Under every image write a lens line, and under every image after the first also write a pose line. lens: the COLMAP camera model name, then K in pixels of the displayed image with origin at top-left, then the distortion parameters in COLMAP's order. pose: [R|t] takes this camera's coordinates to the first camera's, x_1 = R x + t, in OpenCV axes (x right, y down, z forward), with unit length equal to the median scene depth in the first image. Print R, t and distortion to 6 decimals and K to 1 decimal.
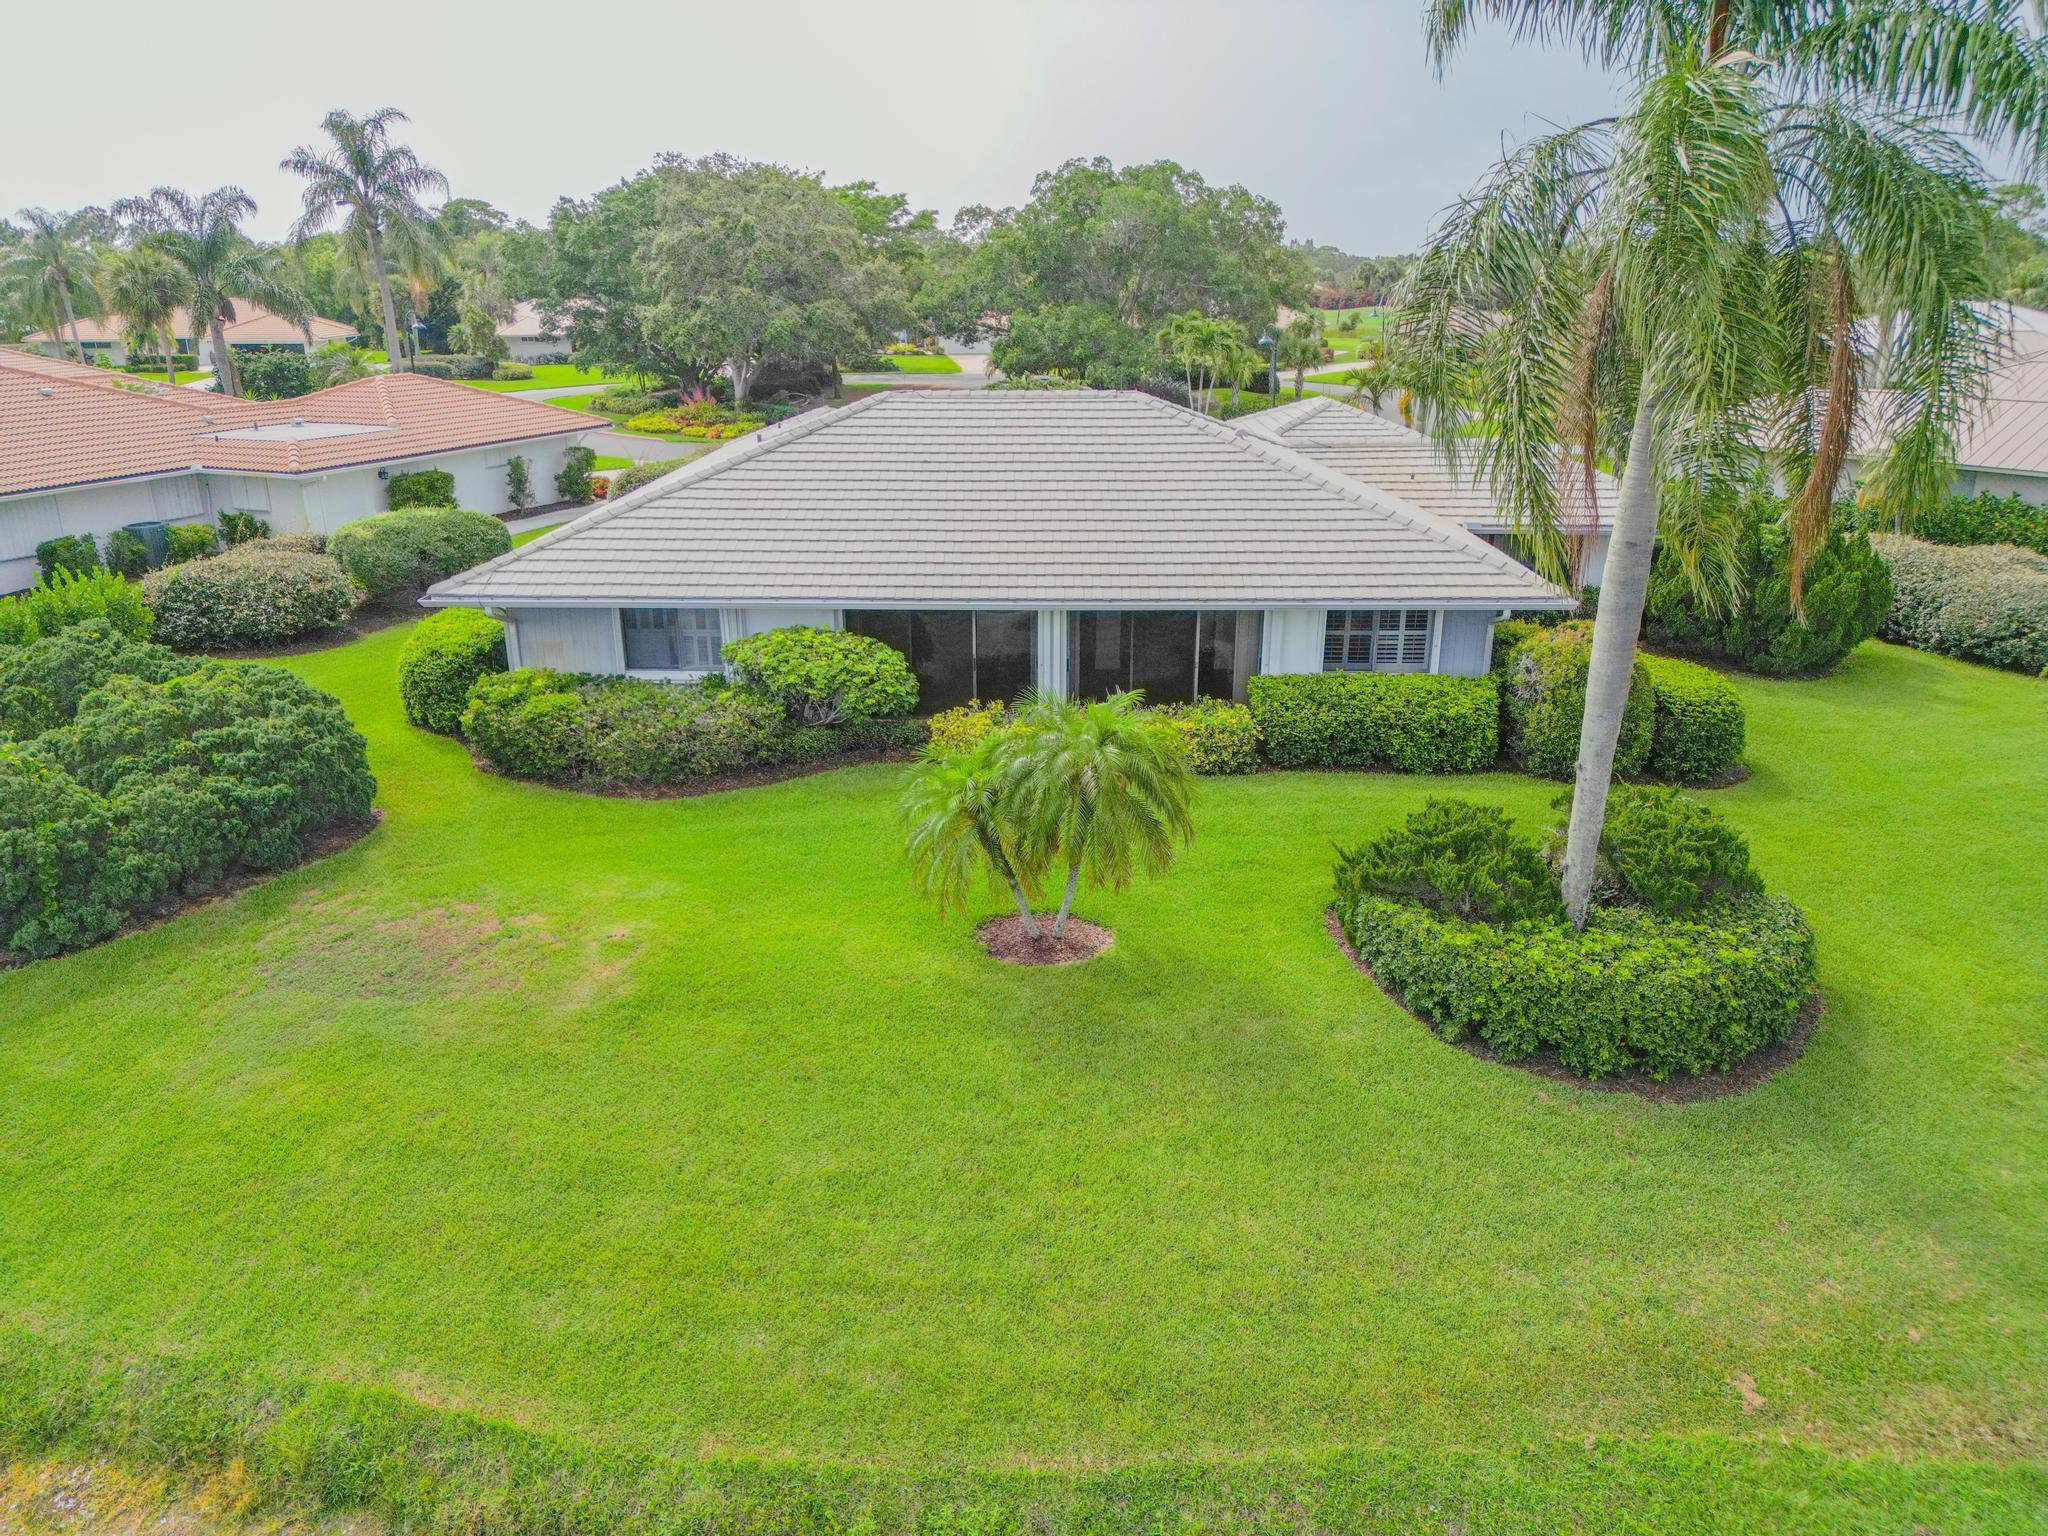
lens RADIAL K [[1452.6, 0, 1024.0], [0, 1452.6, 768.0], [0, 0, 1]] dist [0.051707, -0.043690]
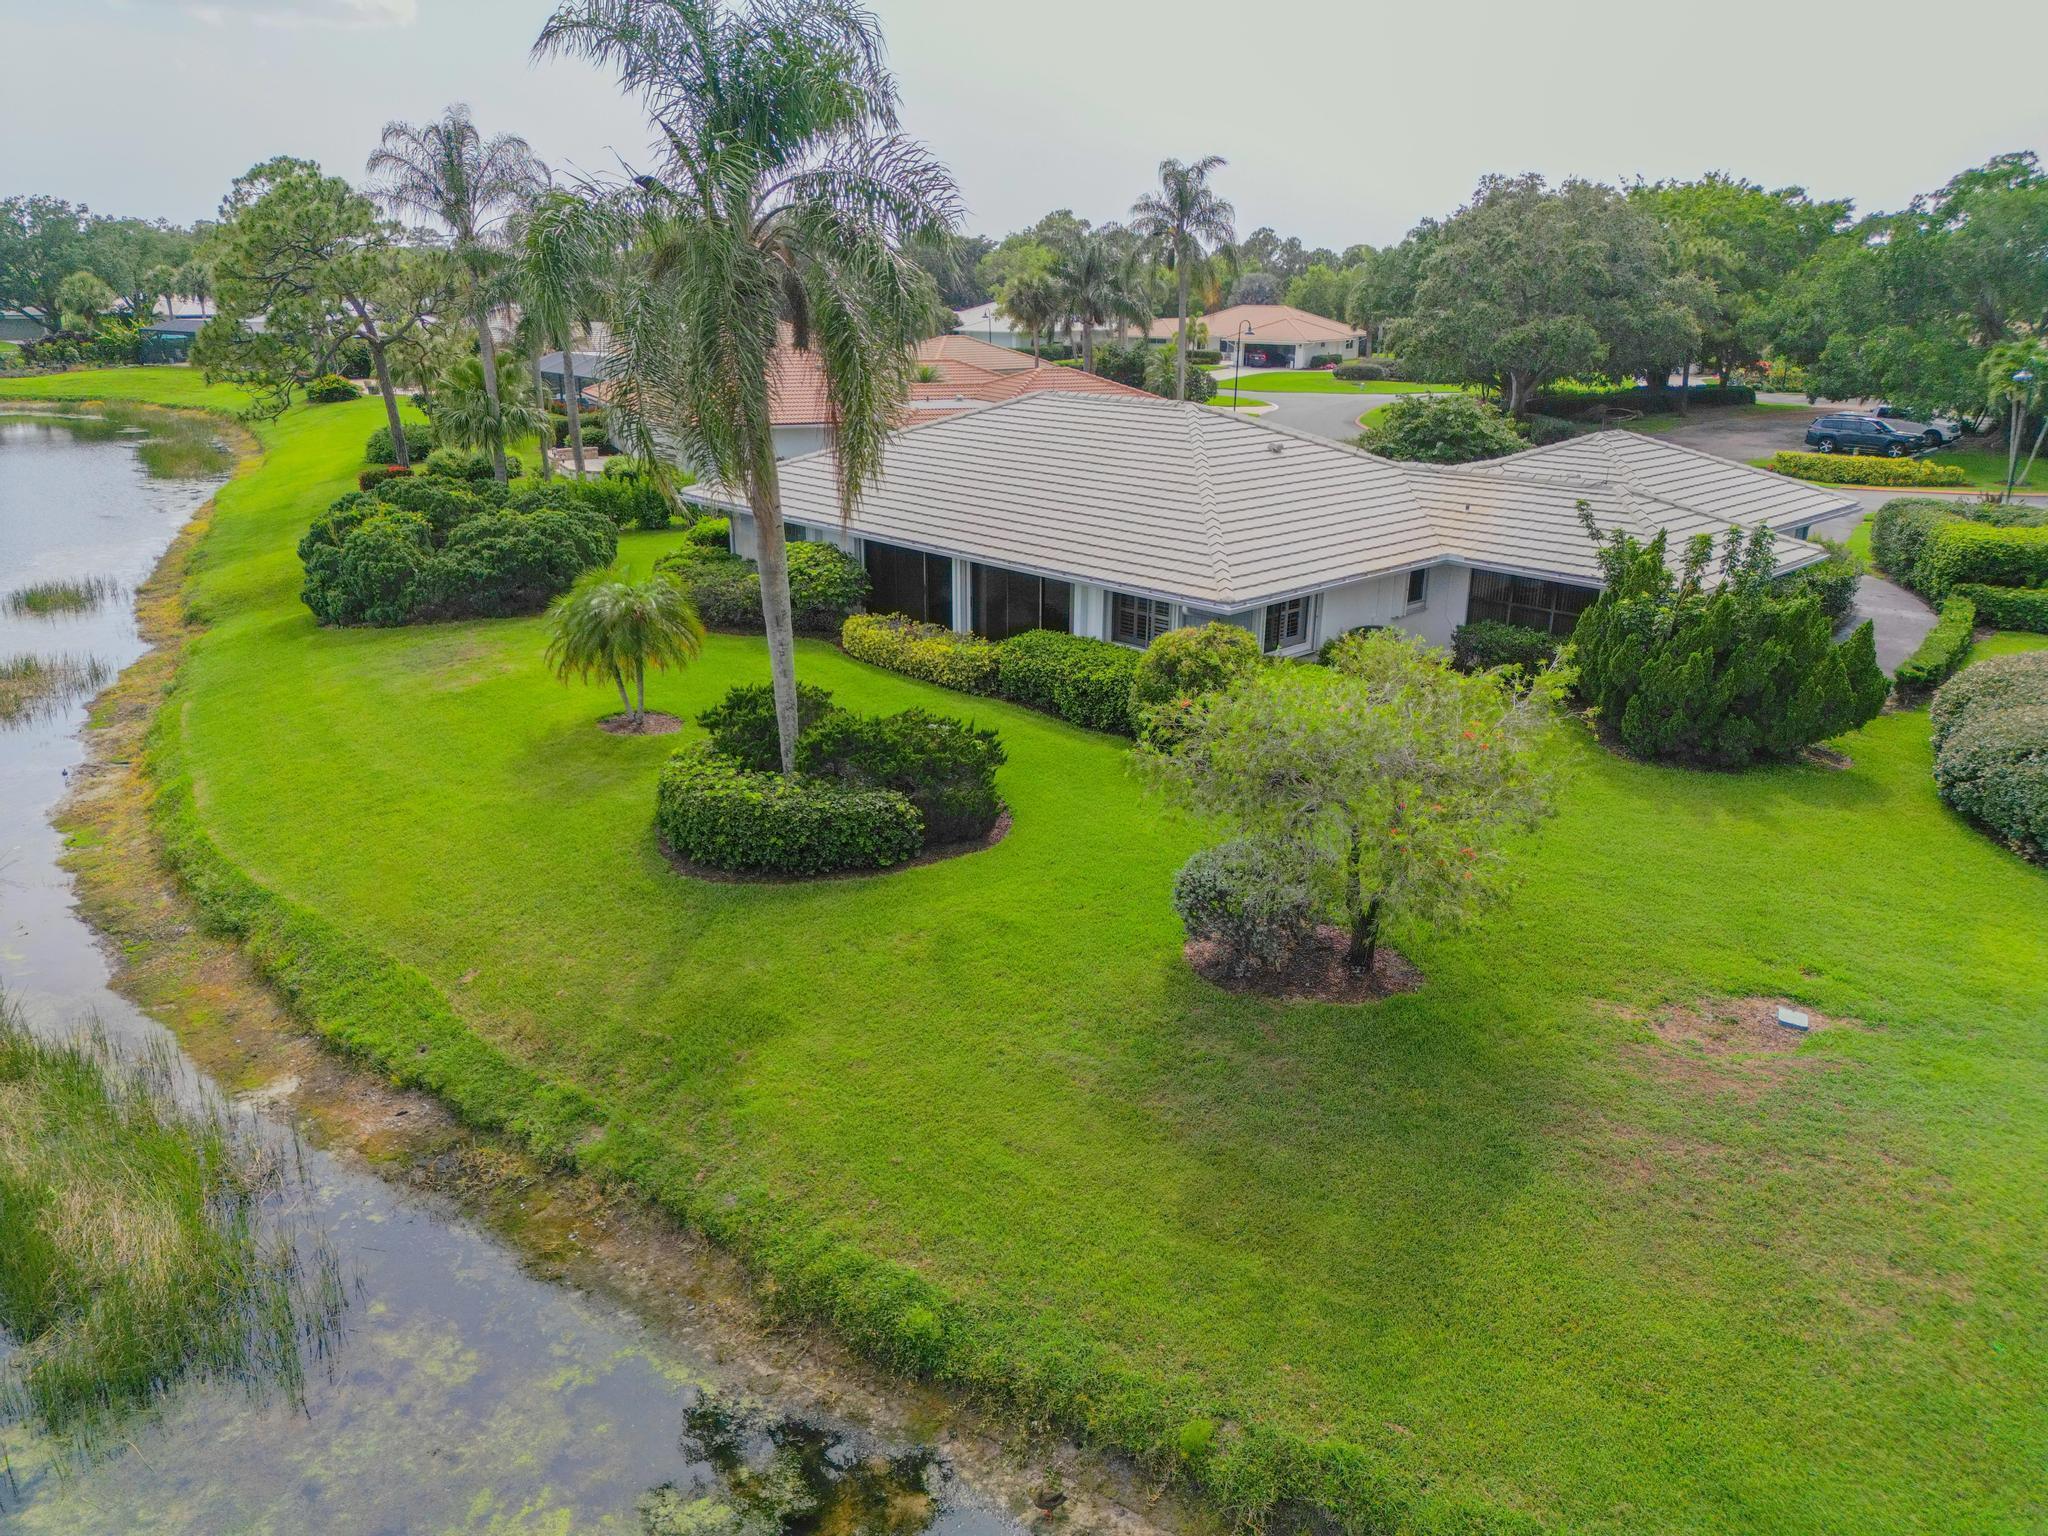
lens RADIAL K [[1452.6, 0, 1024.0], [0, 1452.6, 768.0], [0, 0, 1]] dist [0.051707, -0.043690]
pose [[0.705809, 0.233209, -0.668915, 0.999787], [-0.233662, 0.968055, 0.090951, -0.057575], [0.668757, 0.092106, 0.737754, 0.070482]]
